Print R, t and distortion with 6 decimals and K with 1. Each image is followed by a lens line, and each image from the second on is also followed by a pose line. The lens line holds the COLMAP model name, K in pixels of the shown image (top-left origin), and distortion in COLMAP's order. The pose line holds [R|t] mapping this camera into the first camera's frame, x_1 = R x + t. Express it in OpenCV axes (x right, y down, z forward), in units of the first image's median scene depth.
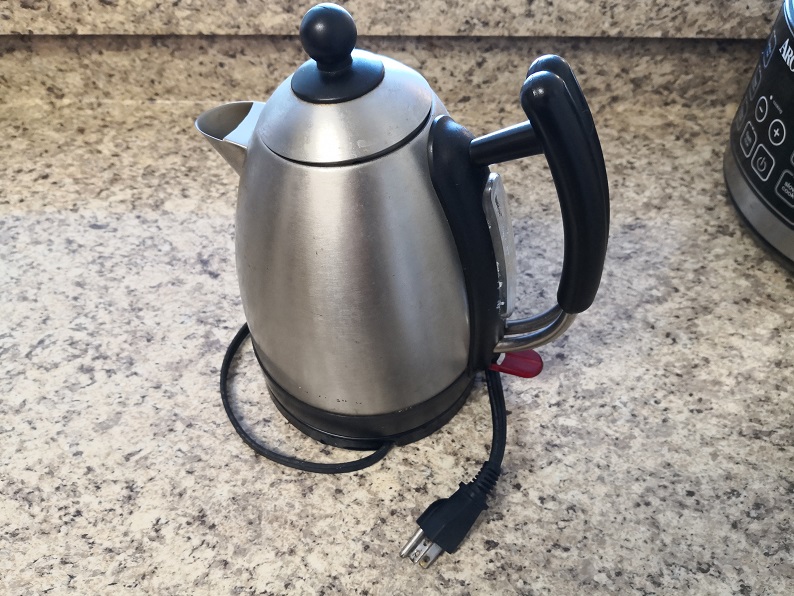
lens RADIAL K [[659.3, 0, 411.3], [0, 659.3, 304.7], [0, 0, 1]] dist [0.000609, -0.040792]
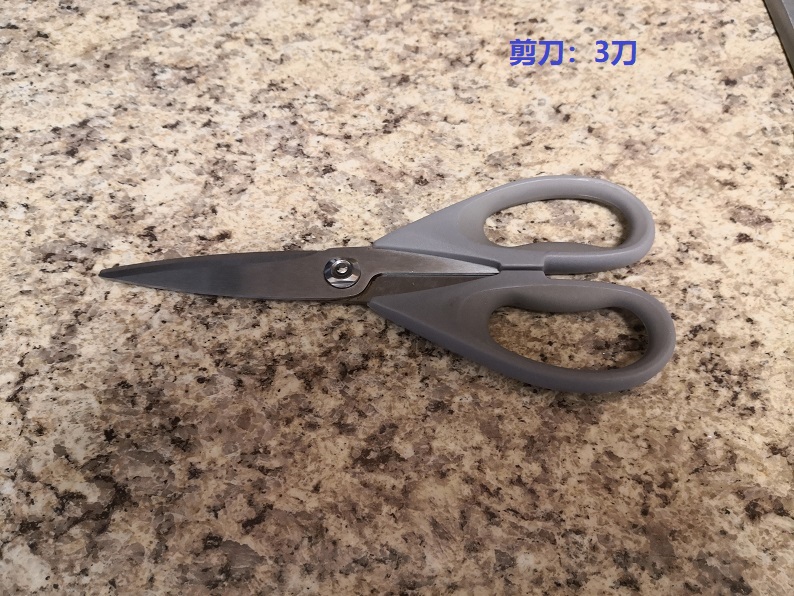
lens RADIAL K [[659.3, 0, 410.5], [0, 659.3, 293.9], [0, 0, 1]] dist [0.000609, -0.040792]
pose [[-0.998345, 0.050959, -0.026668, 0.515365], [-0.045367, -0.412703, 0.909735, -0.530313], [0.035353, 0.909439, 0.414332, 0.817761]]
